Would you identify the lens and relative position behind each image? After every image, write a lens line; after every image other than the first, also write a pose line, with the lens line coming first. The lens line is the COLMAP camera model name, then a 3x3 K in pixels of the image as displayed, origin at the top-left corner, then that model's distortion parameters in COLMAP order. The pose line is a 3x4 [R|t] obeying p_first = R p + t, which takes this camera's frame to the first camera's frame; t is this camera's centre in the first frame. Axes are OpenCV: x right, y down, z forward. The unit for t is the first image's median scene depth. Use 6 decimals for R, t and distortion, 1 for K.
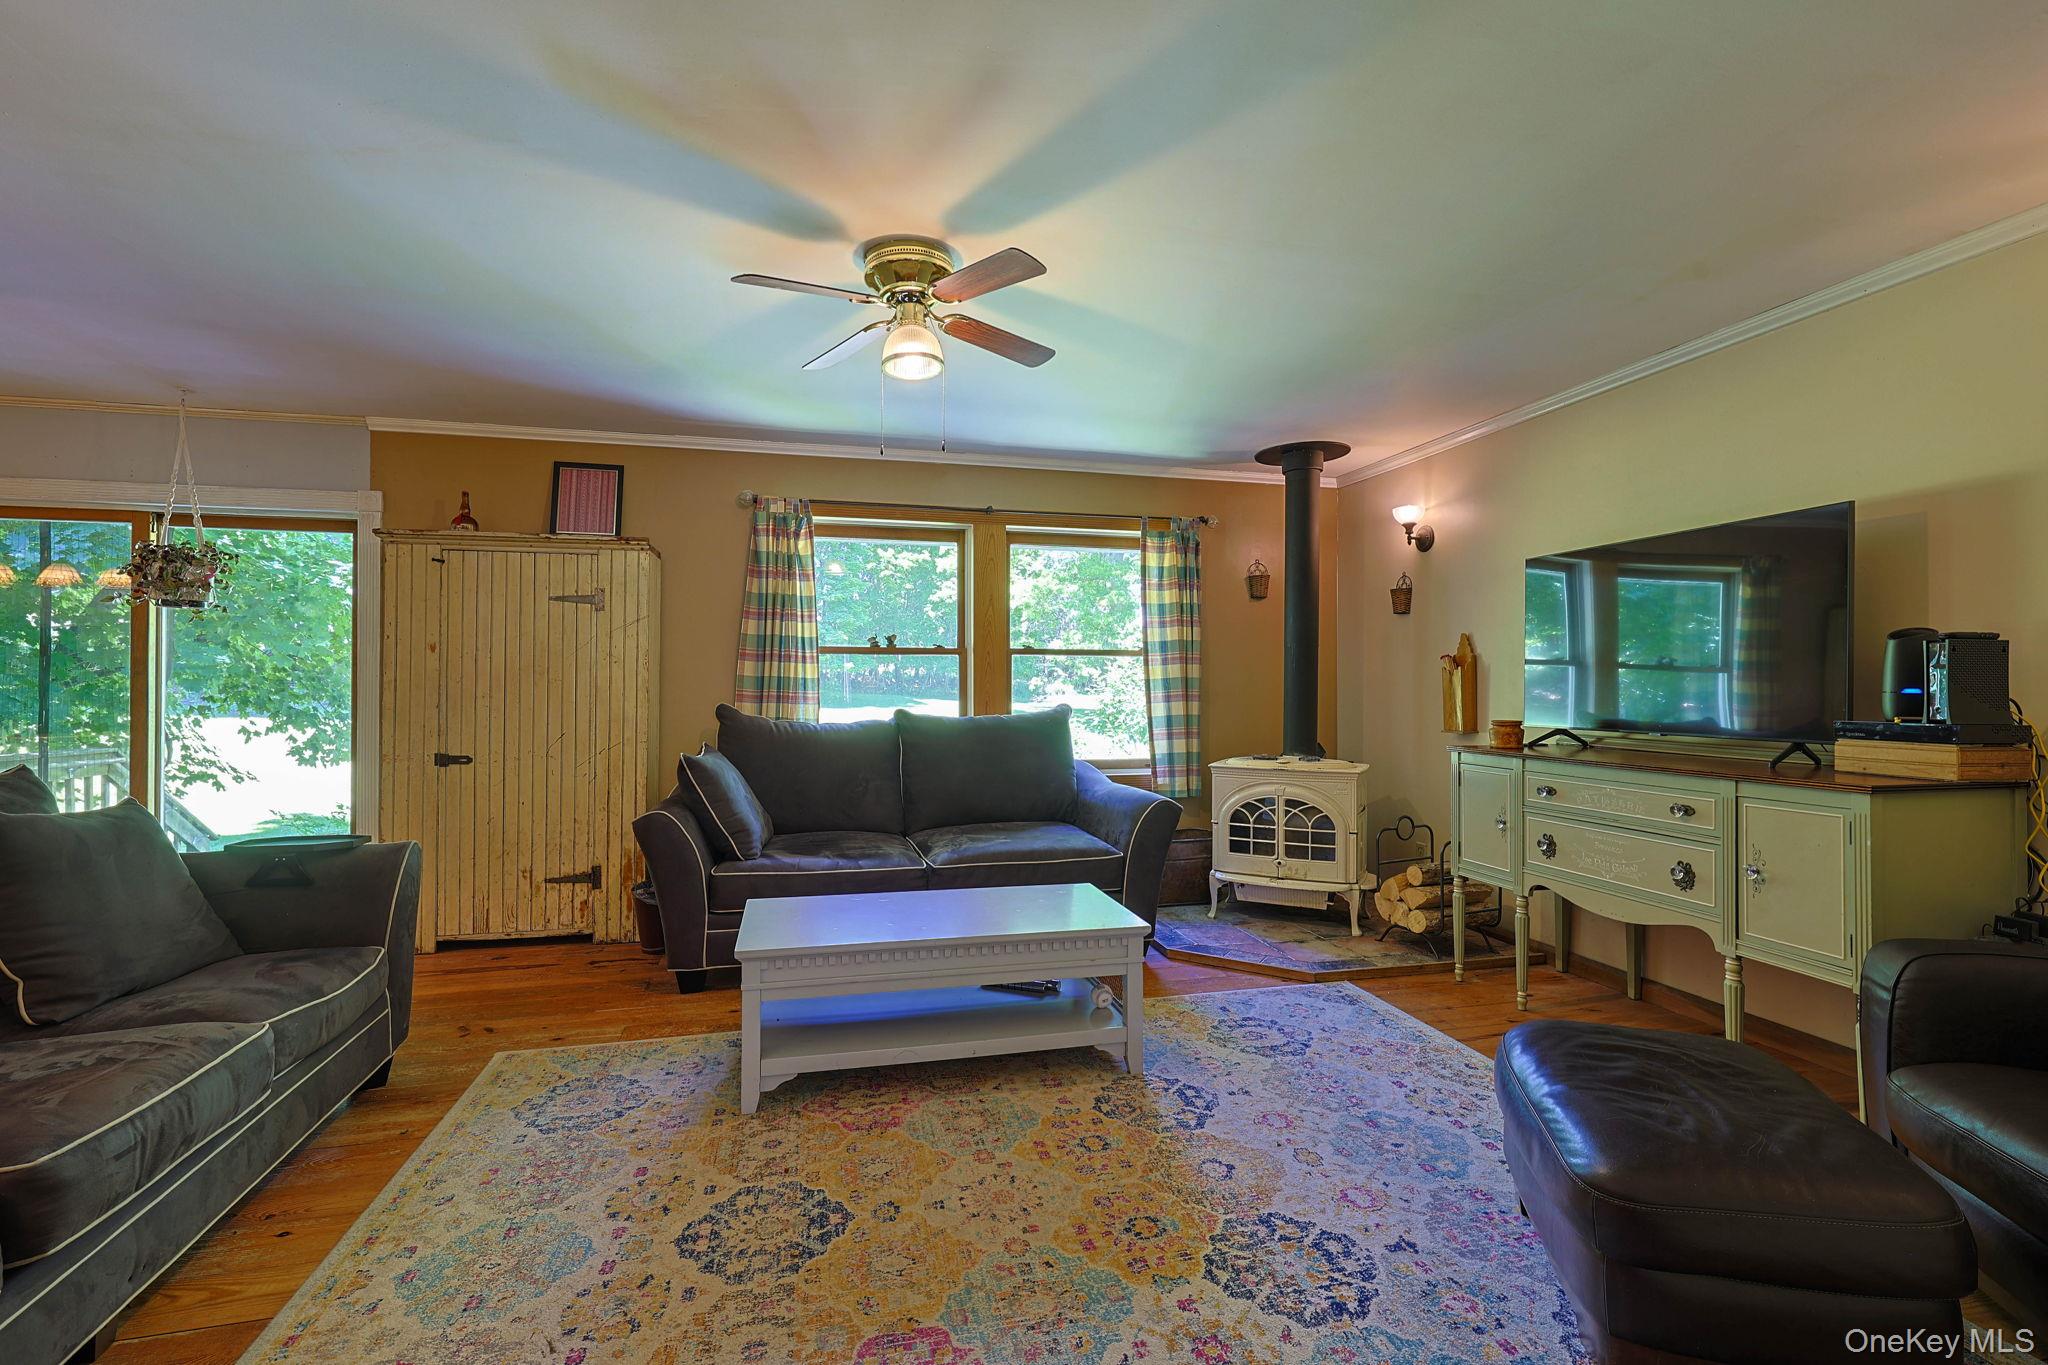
lens RADIAL K [[906.5, 0, 1020.1], [0, 906.5, 675.5], [0, 0, 1]] dist [-0.001215, 0.000925]
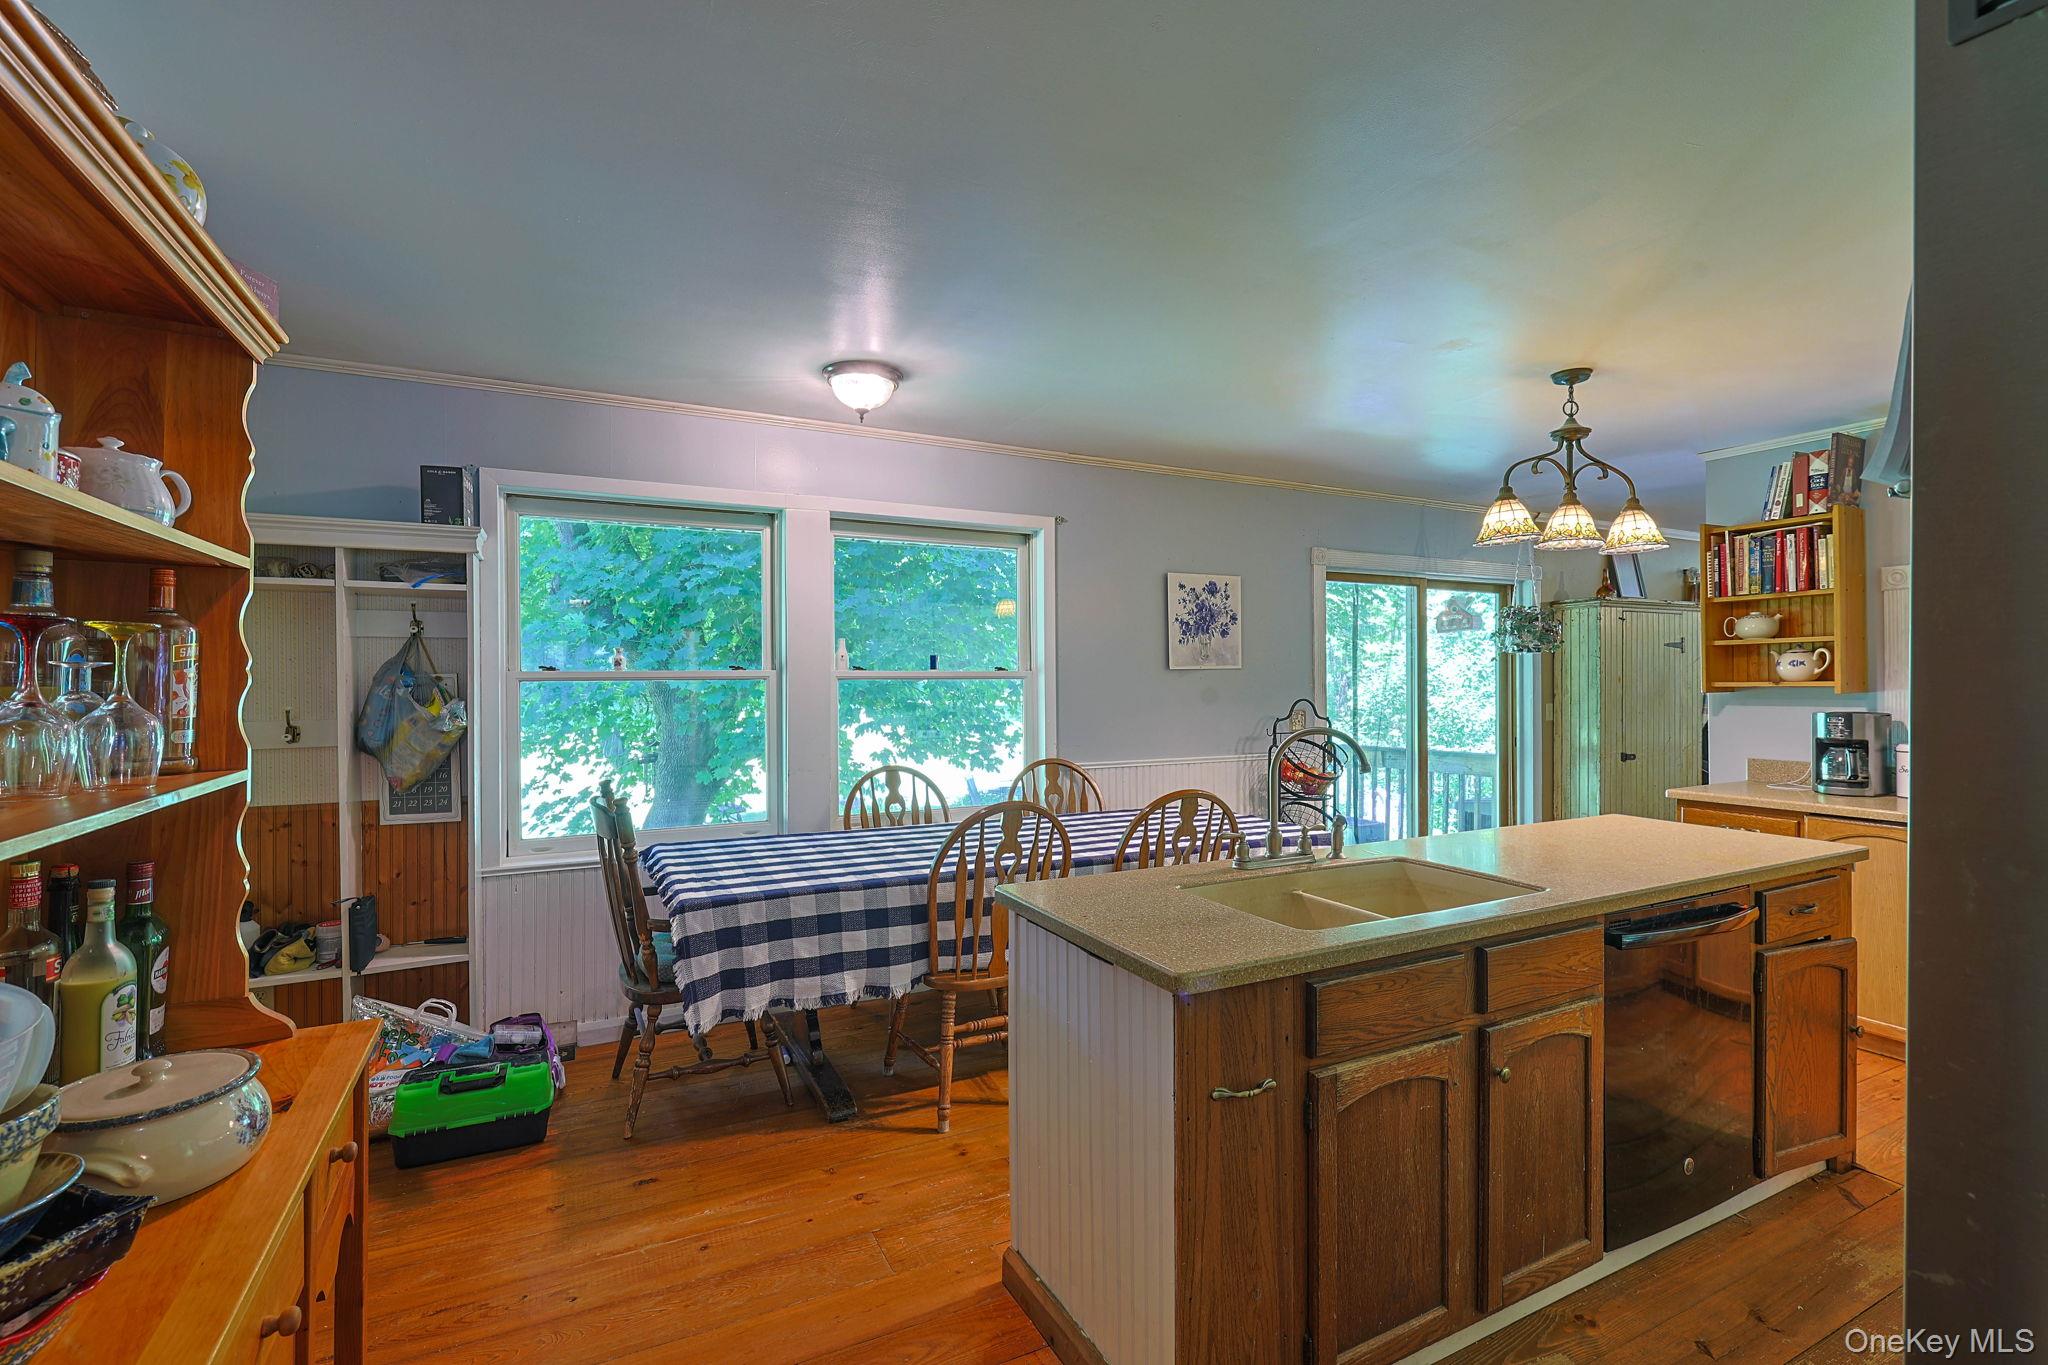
lens RADIAL K [[906.5, 0, 1007.1], [0, 906.5, 678.3], [0, 0, 1]] dist [-0.001215, 0.000925]
pose [[0.972999, -0.001901, 0.230801, -2.072288], [-0.000176, 0.999960, 0.008976, -0.048675], [-0.230809, -0.008774, 0.972960, -0.188787]]
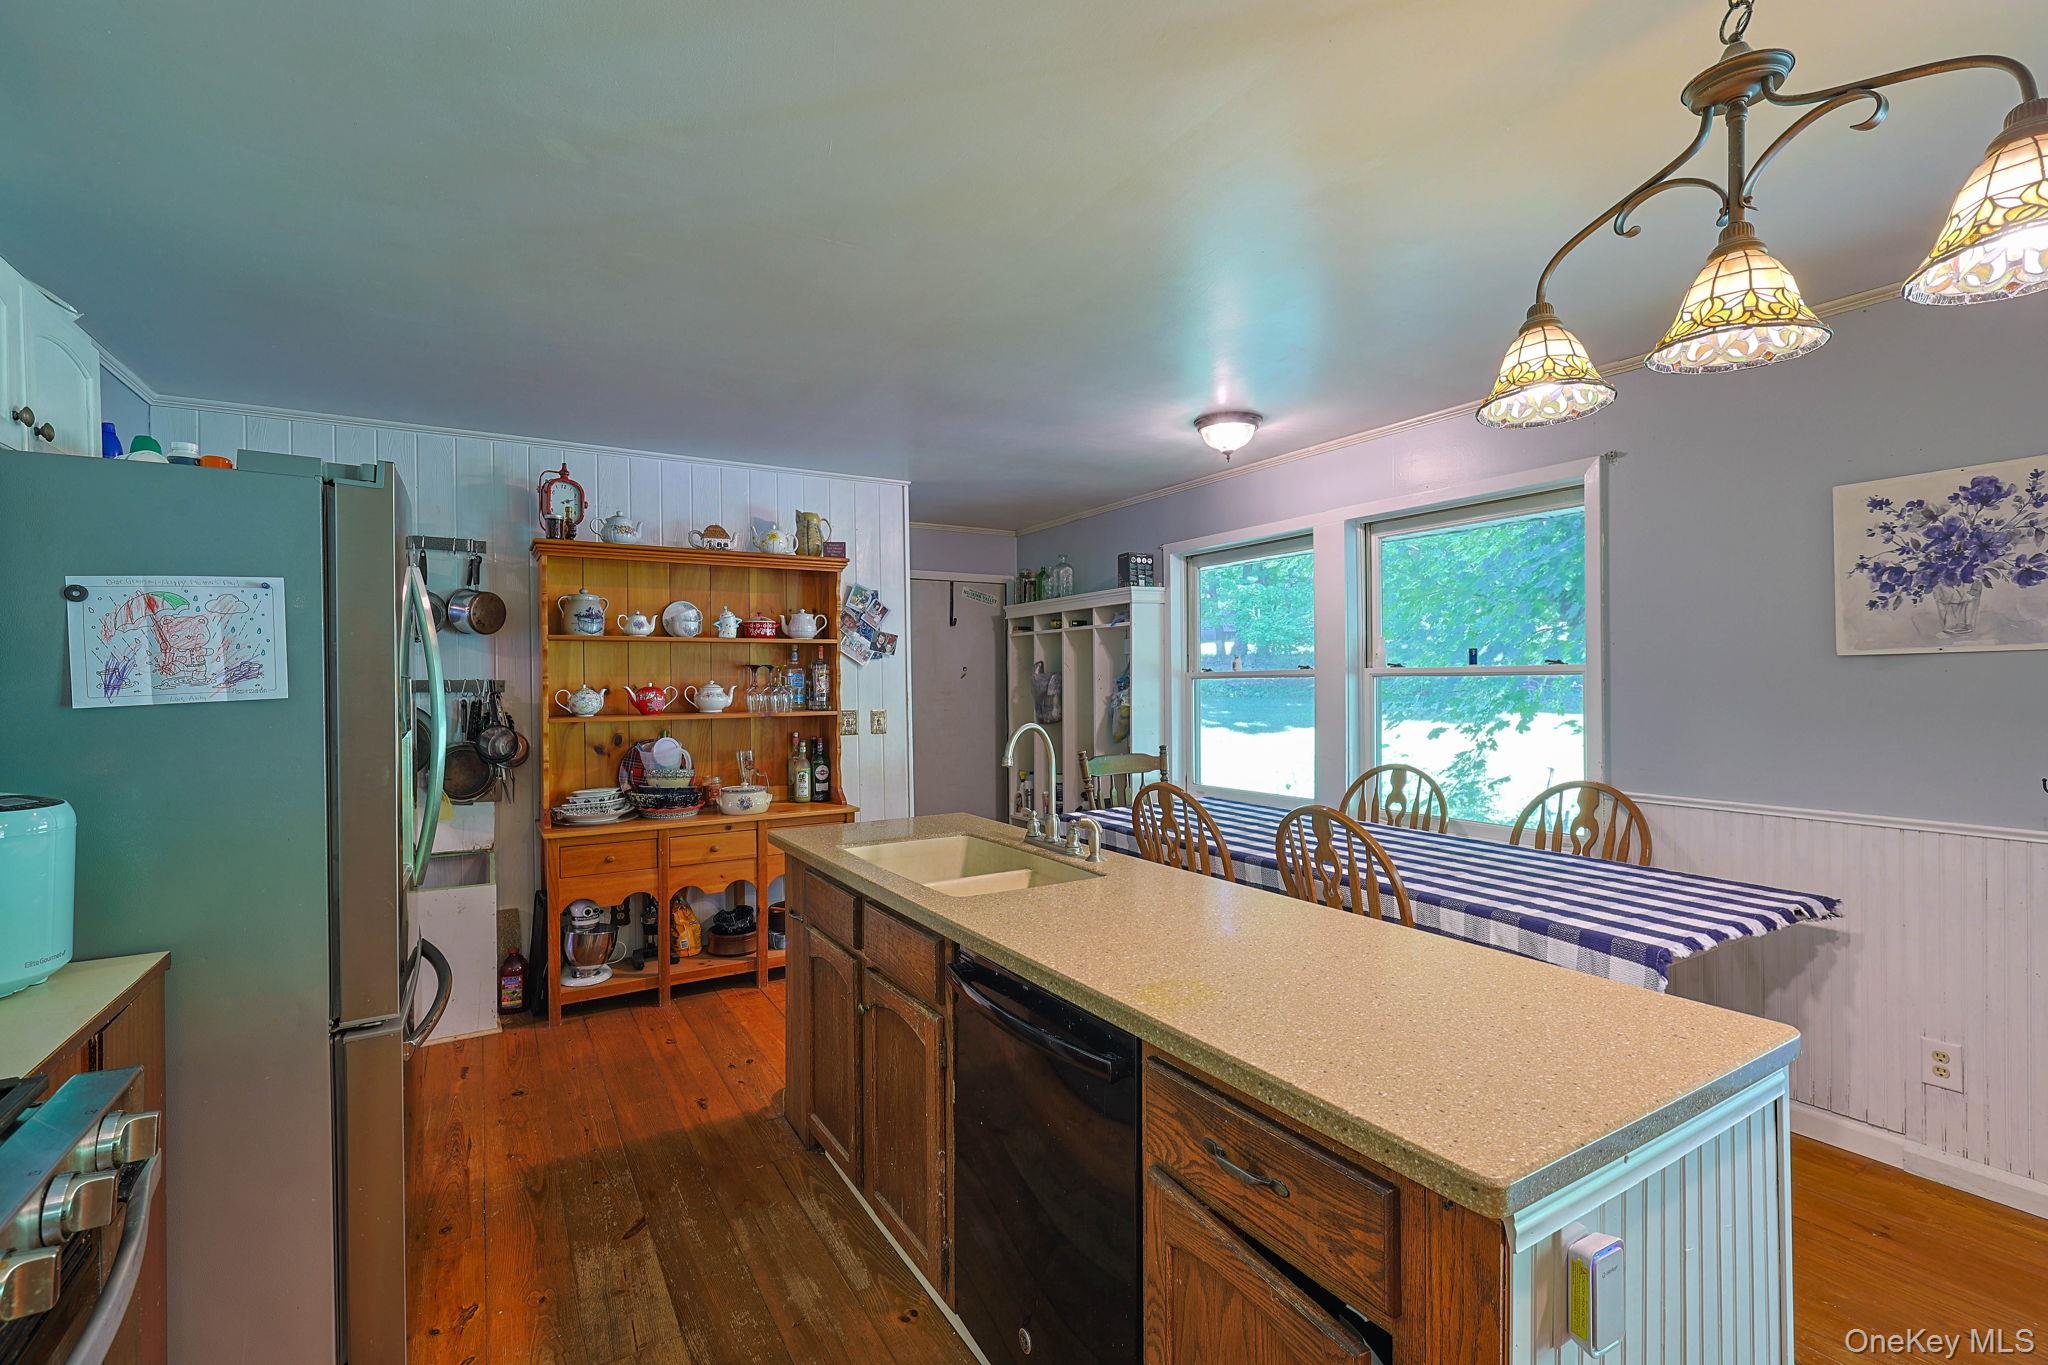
lens RADIAL K [[906.5, 0, 1009.3], [0, 906.5, 679.8], [0, 0, 1]] dist [-0.001215, 0.000925]
pose [[0.295687, -0.003585, -0.955278, -1.110067], [0.013232, 0.999912, 0.000343, -0.040306], [0.955193, -0.012742, 0.295708, 0.135575]]
